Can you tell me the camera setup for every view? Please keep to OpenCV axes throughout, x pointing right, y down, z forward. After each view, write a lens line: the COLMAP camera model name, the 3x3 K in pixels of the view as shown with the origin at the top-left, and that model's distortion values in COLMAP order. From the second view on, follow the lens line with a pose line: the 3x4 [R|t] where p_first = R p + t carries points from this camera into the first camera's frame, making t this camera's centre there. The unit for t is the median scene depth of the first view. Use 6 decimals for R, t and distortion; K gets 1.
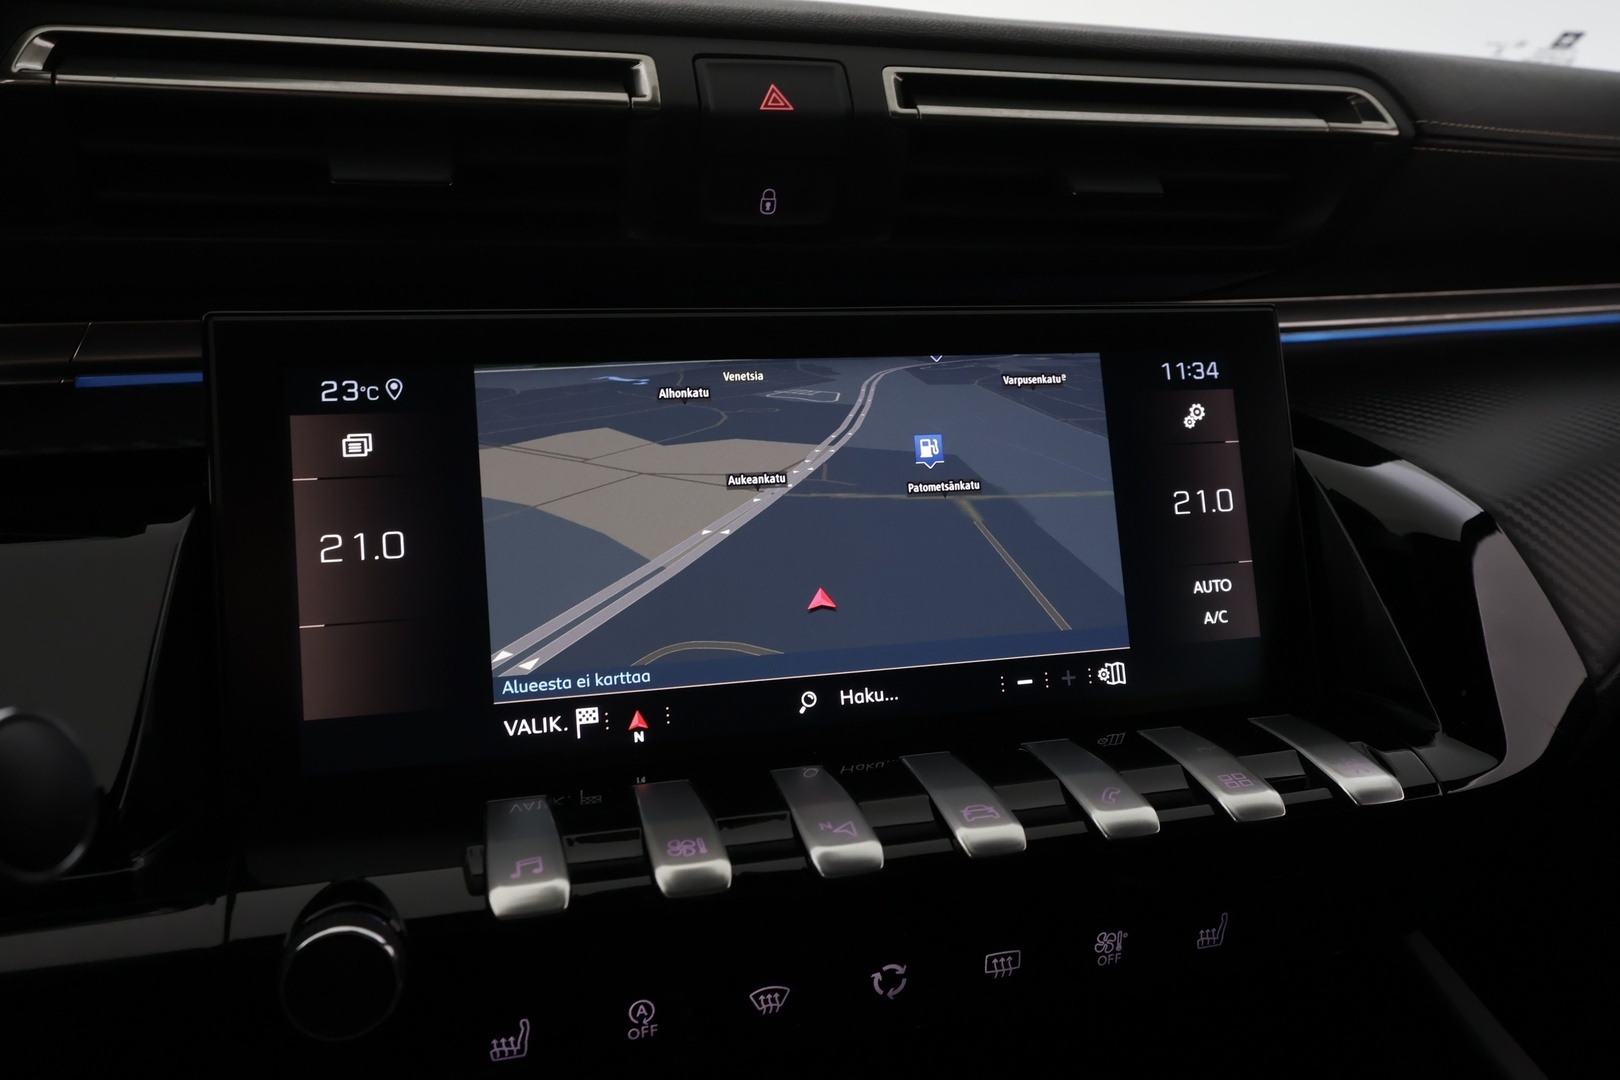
lens RADIAL K [[1263.9, 0, 811.1], [0, 1263.9, 534.6], [0, 0, 1]] dist [0.002788, 0.002644]
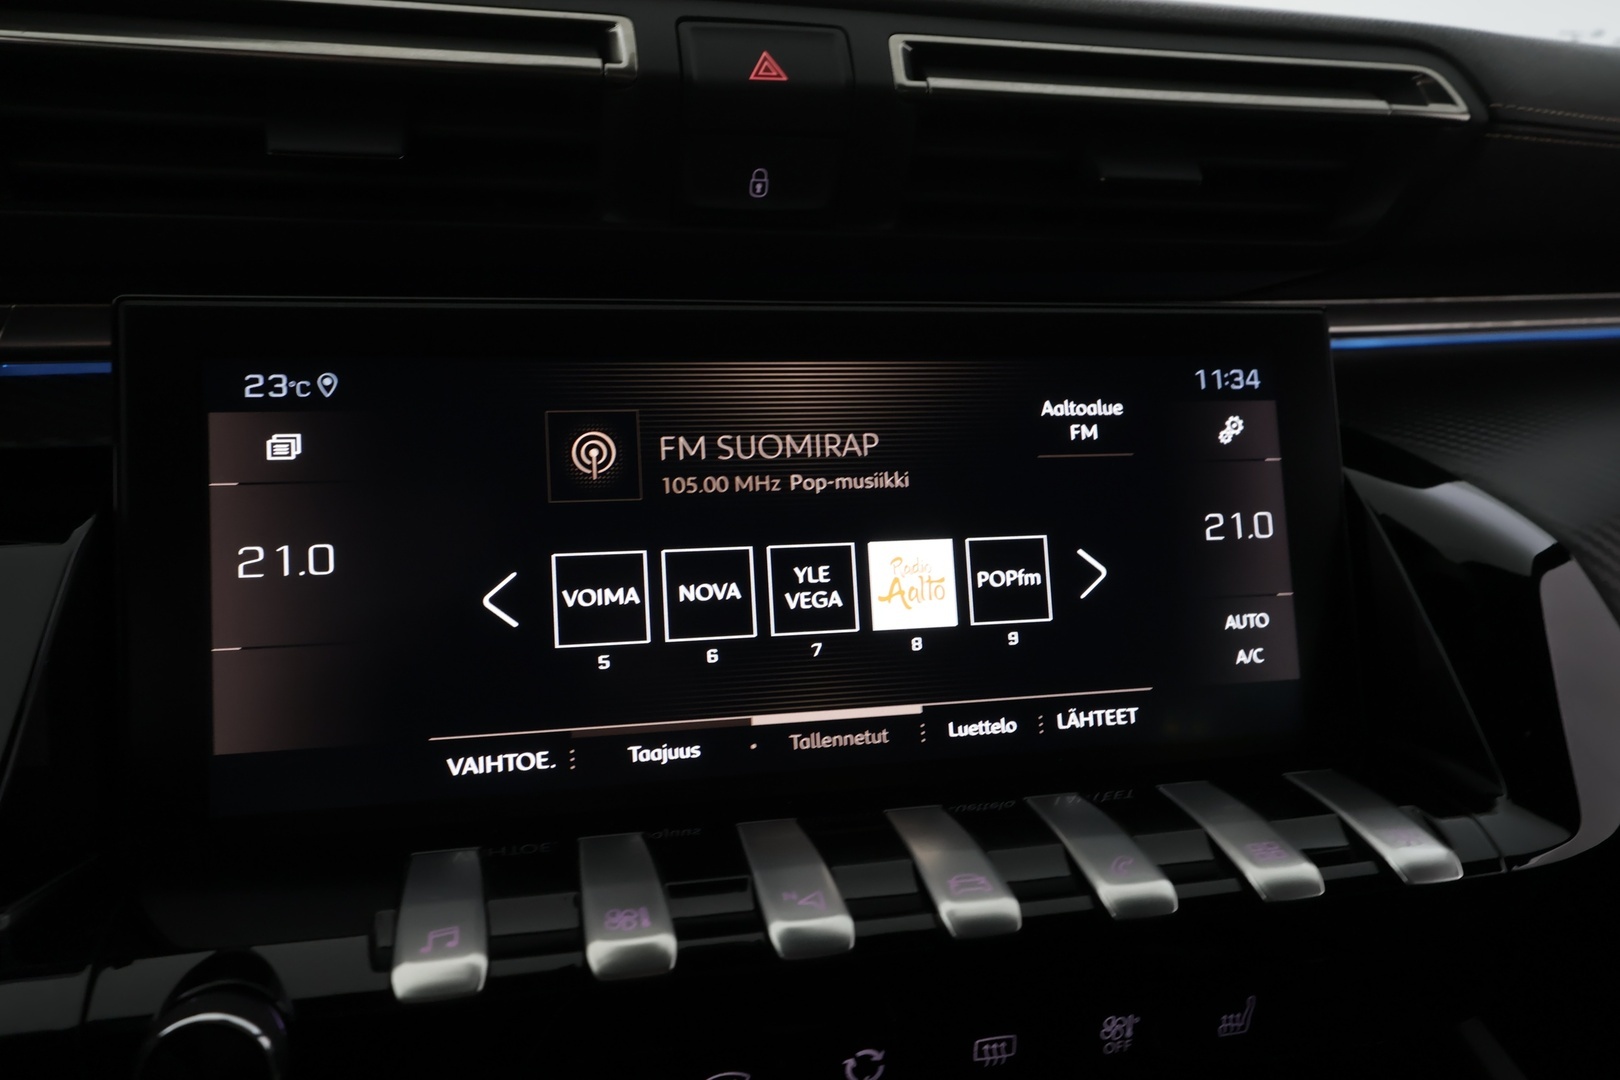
lens RADIAL K [[1263.9, 0, 818.2], [0, 1263.9, 533.0], [0, 0, 1]] dist [0.002788, 0.002644]
pose [[0.999372, 0.021973, -0.027785, 0.044406], [-0.021878, 0.999754, 0.003711, -0.021222], [0.027859, -0.003101, 0.999607, 0.115574]]
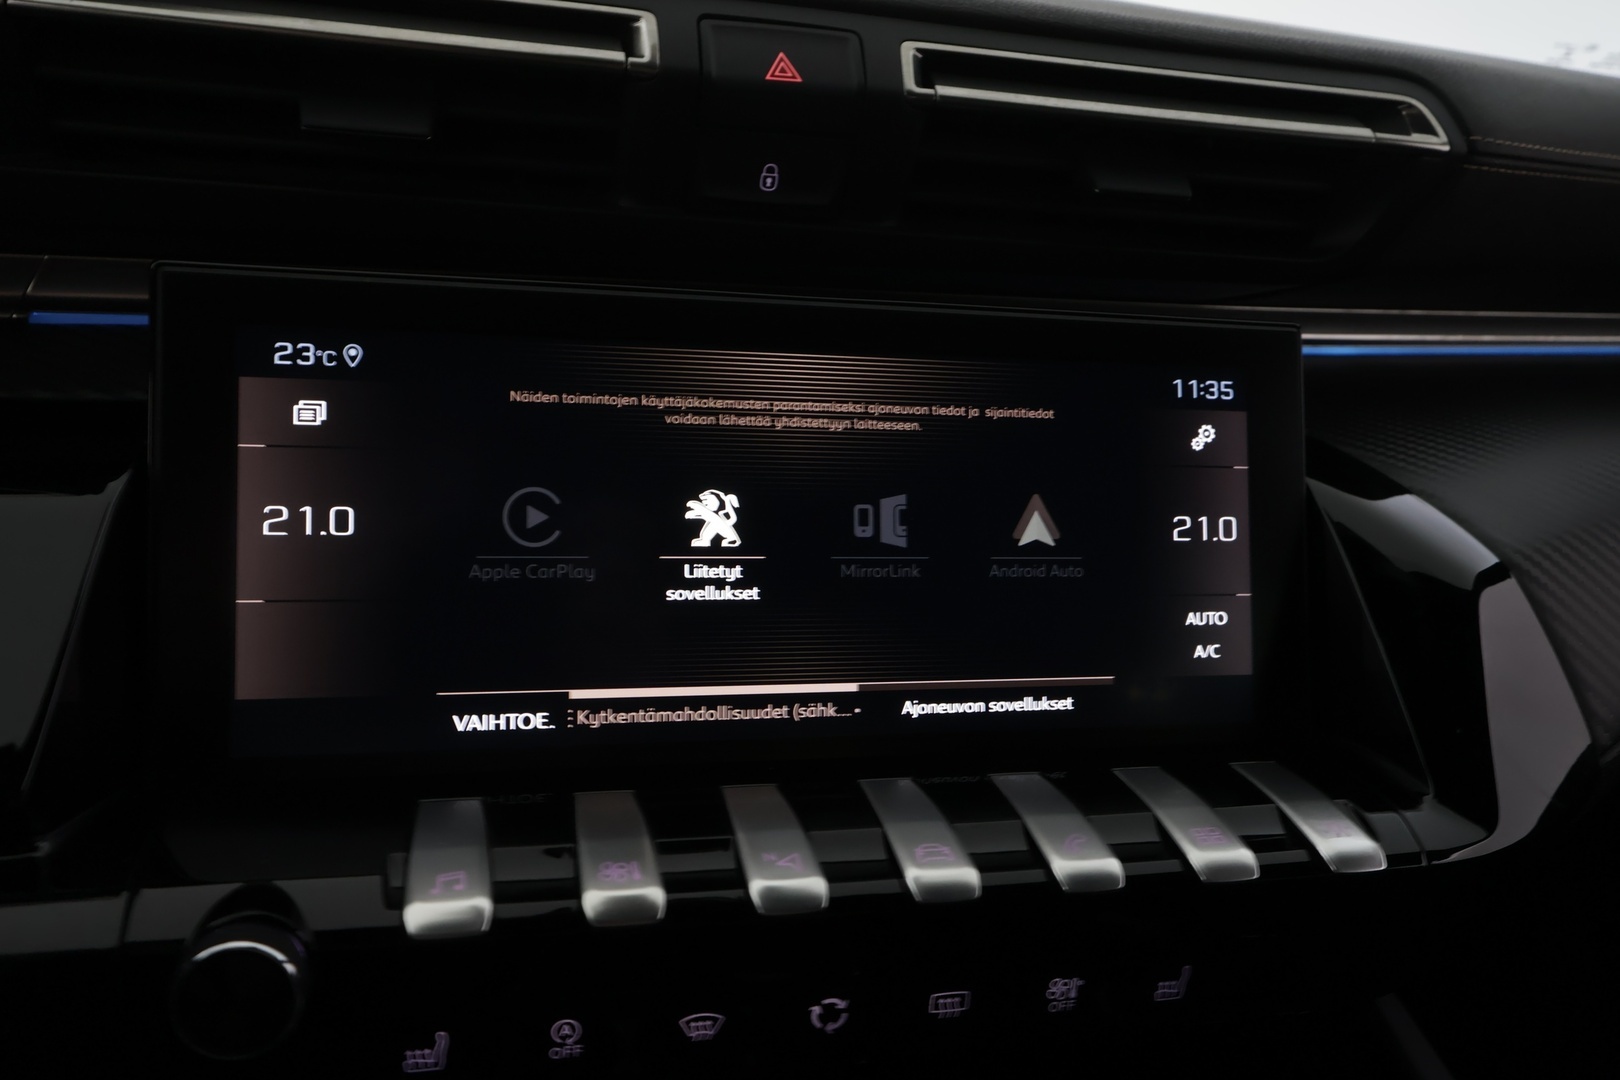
lens RADIAL K [[1263.9, 0, 814.0], [0, 1263.9, 538.0], [0, 0, 1]] dist [0.002788, 0.002644]
pose [[0.997201, 0.074143, -0.009615, 0.032273], [-0.073638, 0.996262, 0.045172, -0.047657], [0.012929, -0.044337, 0.998933, 0.057052]]
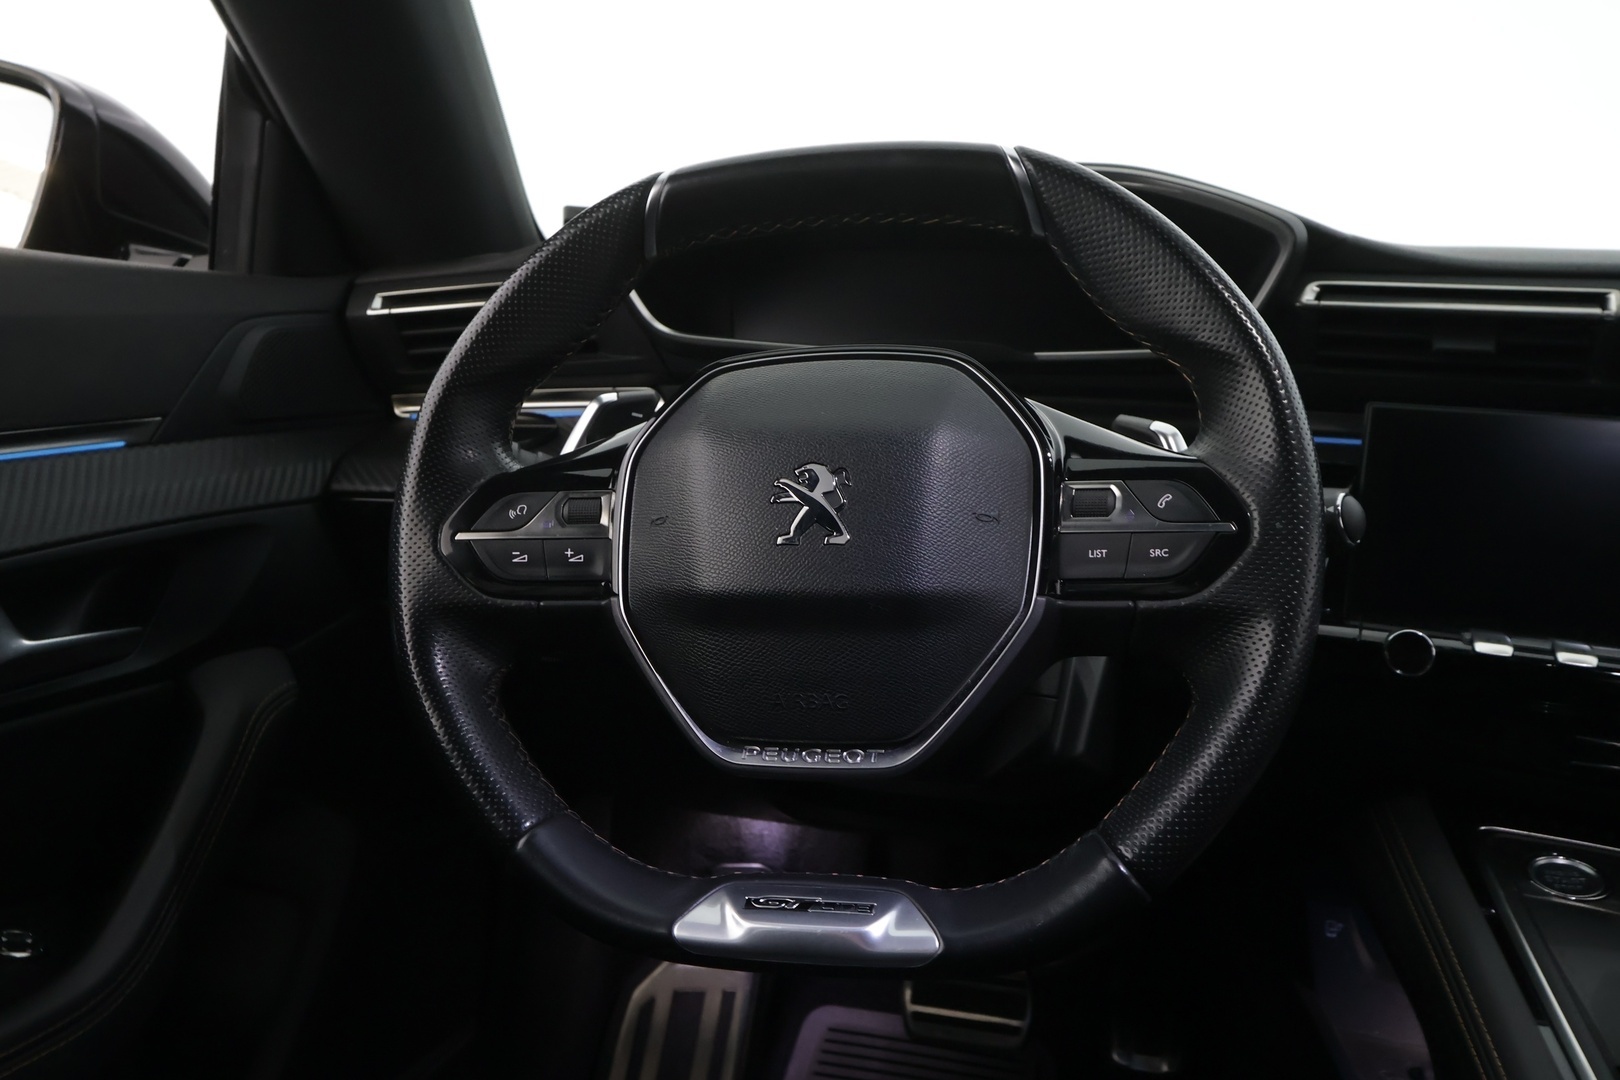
lens RADIAL K [[1263.9, 0, 815.4], [0, 1263.9, 541.7], [0, 0, 1]] dist [0.002788, 0.002644]
pose [[0.776650, 0.114913, -0.619362, 0.175588], [-0.210870, 0.973922, -0.083725, 0.446819], [0.593590, 0.195629, 0.780628, -1.250545]]
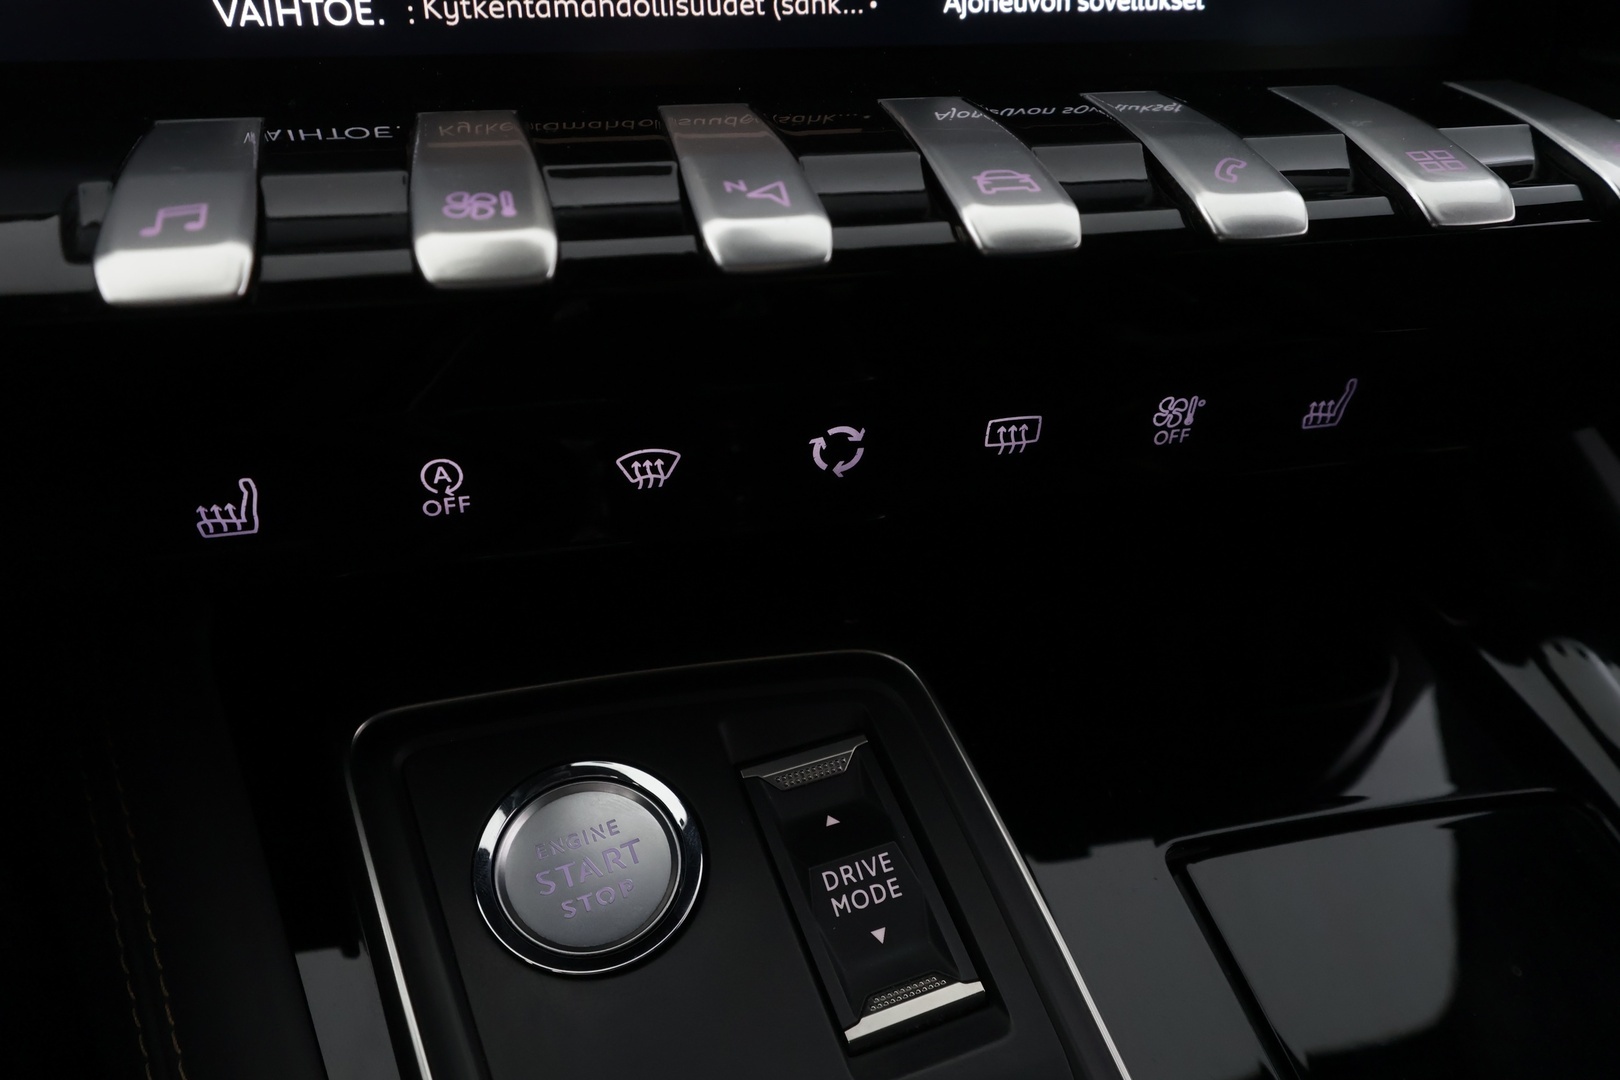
lens RADIAL K [[1263.9, 0, 814.1], [0, 1263.9, 532.6], [0, 0, 1]] dist [0.002788, 0.002644]
pose [[0.998799, 0.047323, 0.012693, 0.042109], [-0.048536, 0.920196, 0.388438, 0.135112], [0.006702, -0.388587, 0.921388, 0.371328]]
